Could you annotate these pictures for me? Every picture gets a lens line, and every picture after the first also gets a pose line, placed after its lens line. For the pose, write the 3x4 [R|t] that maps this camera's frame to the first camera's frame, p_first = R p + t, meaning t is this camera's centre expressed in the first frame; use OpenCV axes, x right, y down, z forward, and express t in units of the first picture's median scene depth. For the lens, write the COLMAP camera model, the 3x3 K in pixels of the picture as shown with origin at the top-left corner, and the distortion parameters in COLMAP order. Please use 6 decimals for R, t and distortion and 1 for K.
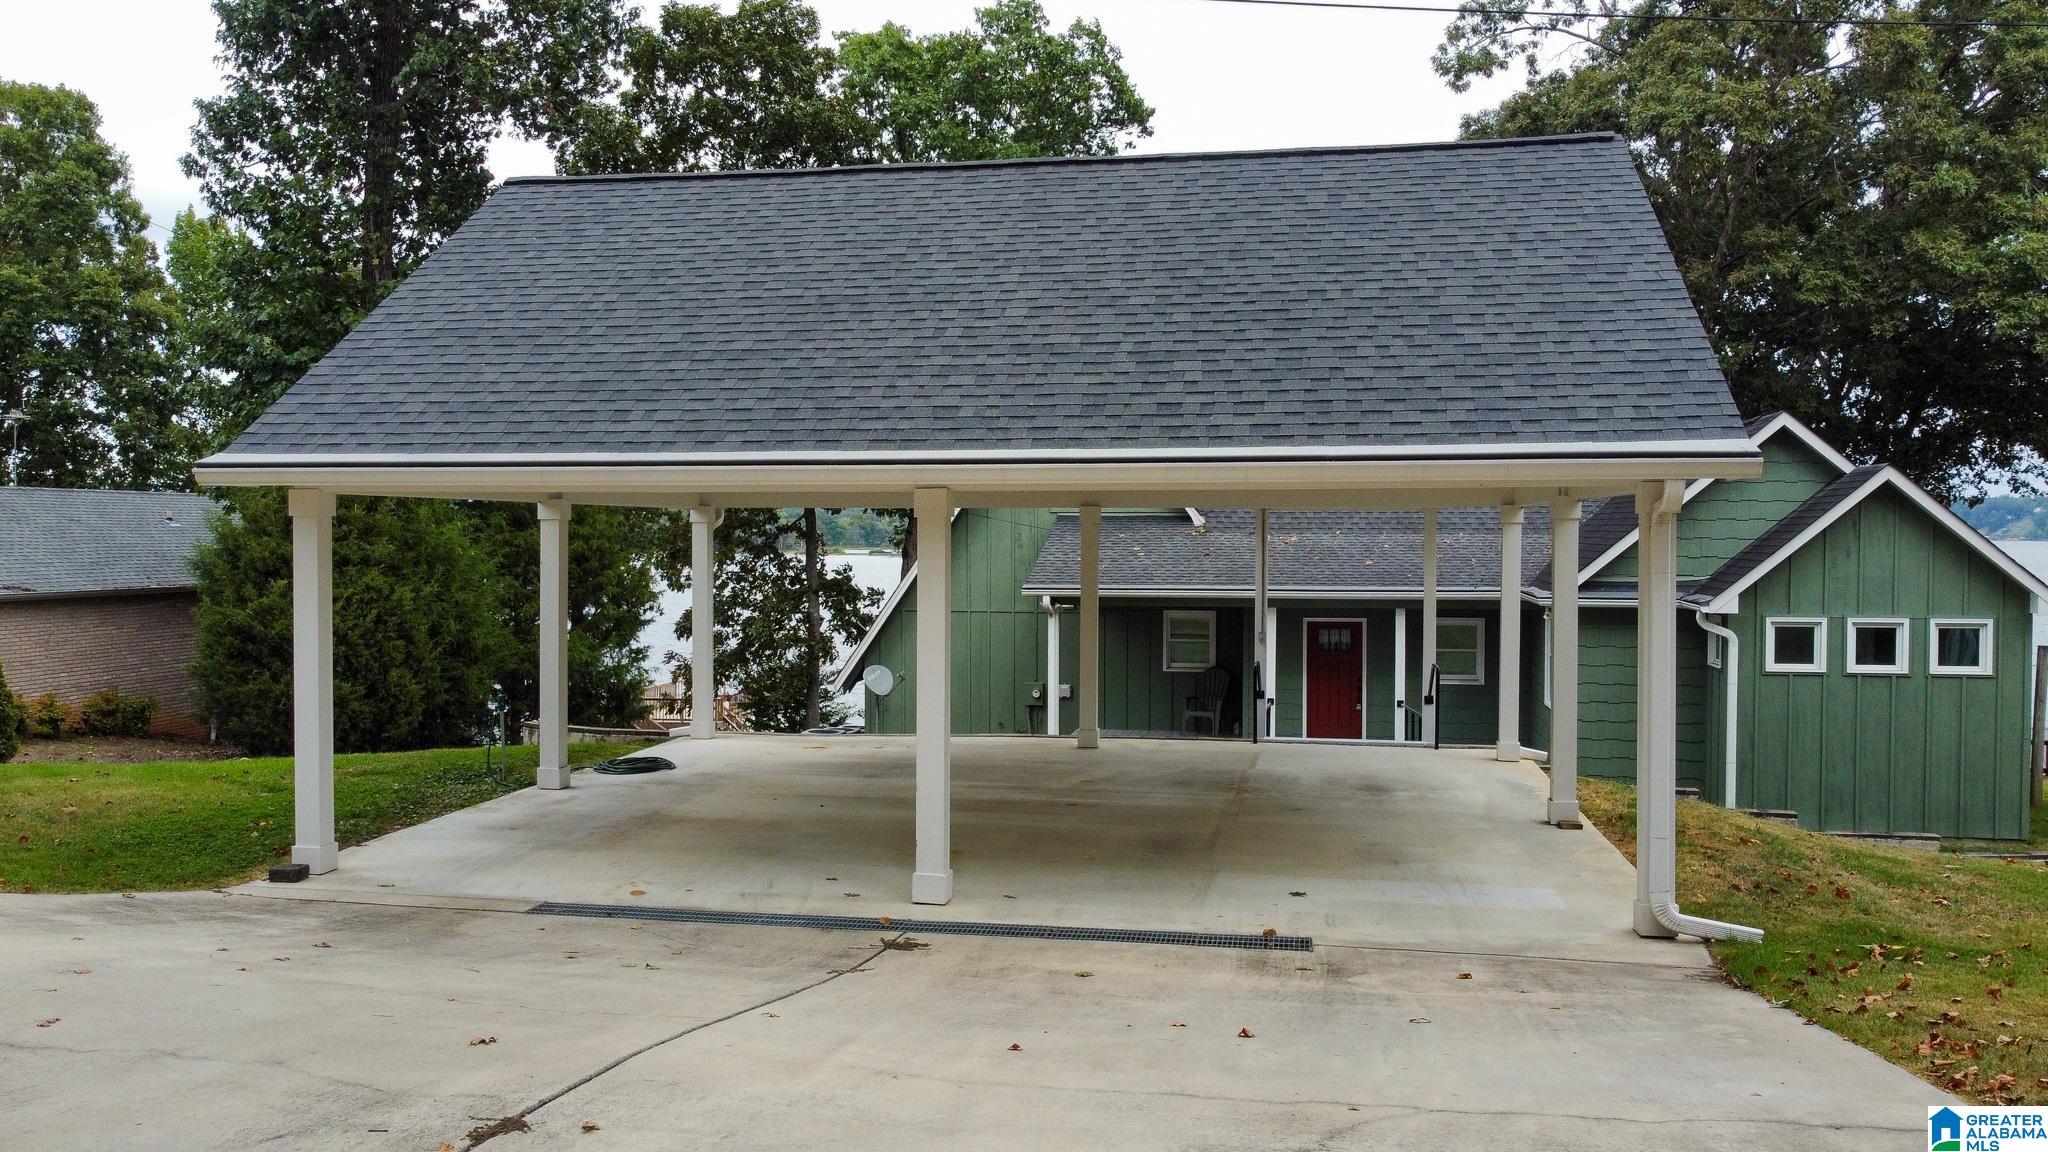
lens RADIAL K [[1558.8, 0, 1021.3], [0, 1558.8, 568.4], [0, 0, 1]] dist [-0.010263, -0.007807]
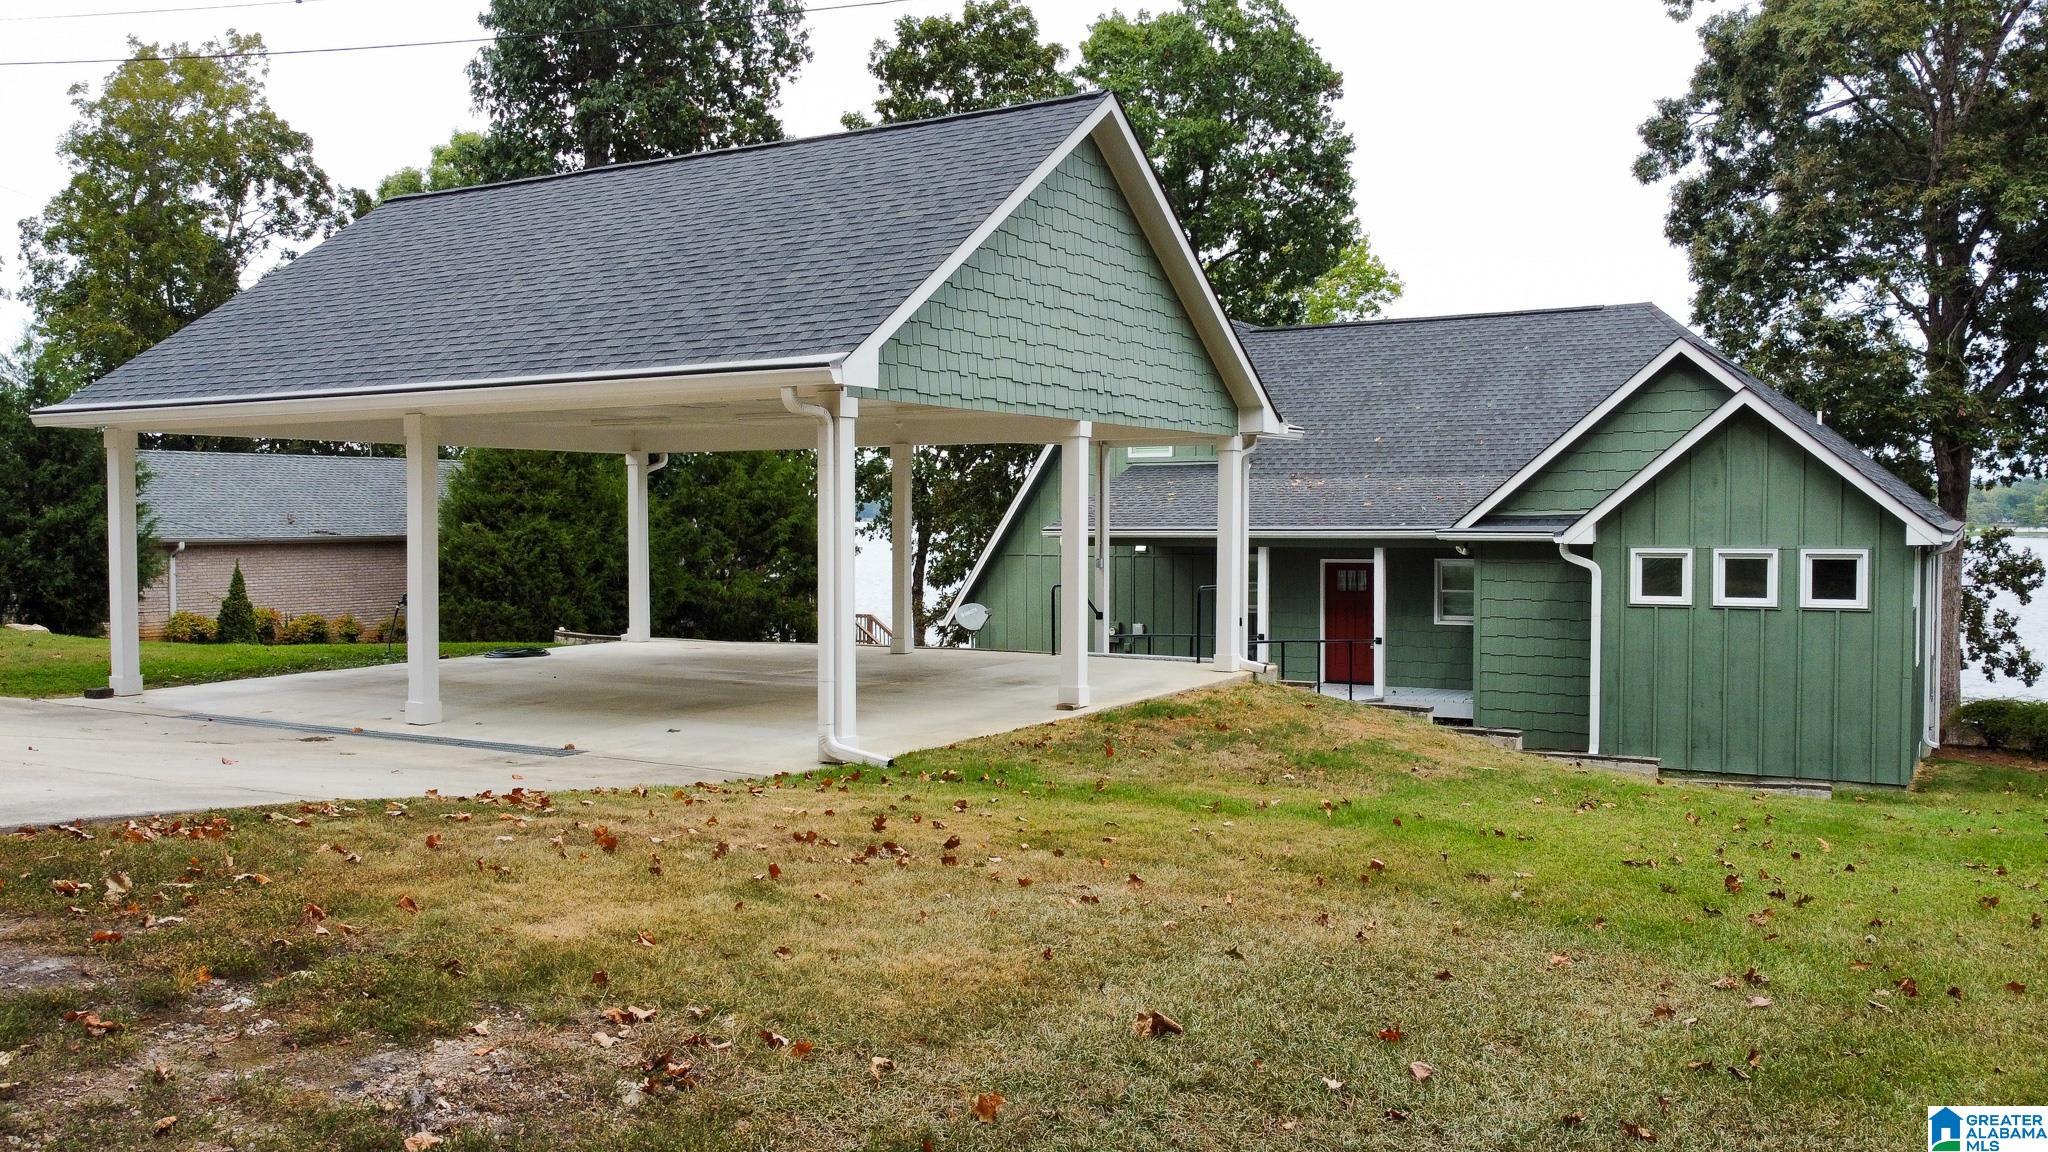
lens RADIAL K [[1558.8, 0, 1028.8], [0, 1558.8, 577.5], [0, 0, 1]] dist [-0.010263, -0.007807]
pose [[0.947314, 0.007832, -0.320211, 0.436410], [-0.000951, 0.999765, 0.021641, 0.029179], [0.320305, -0.020196, 0.947099, -0.053572]]
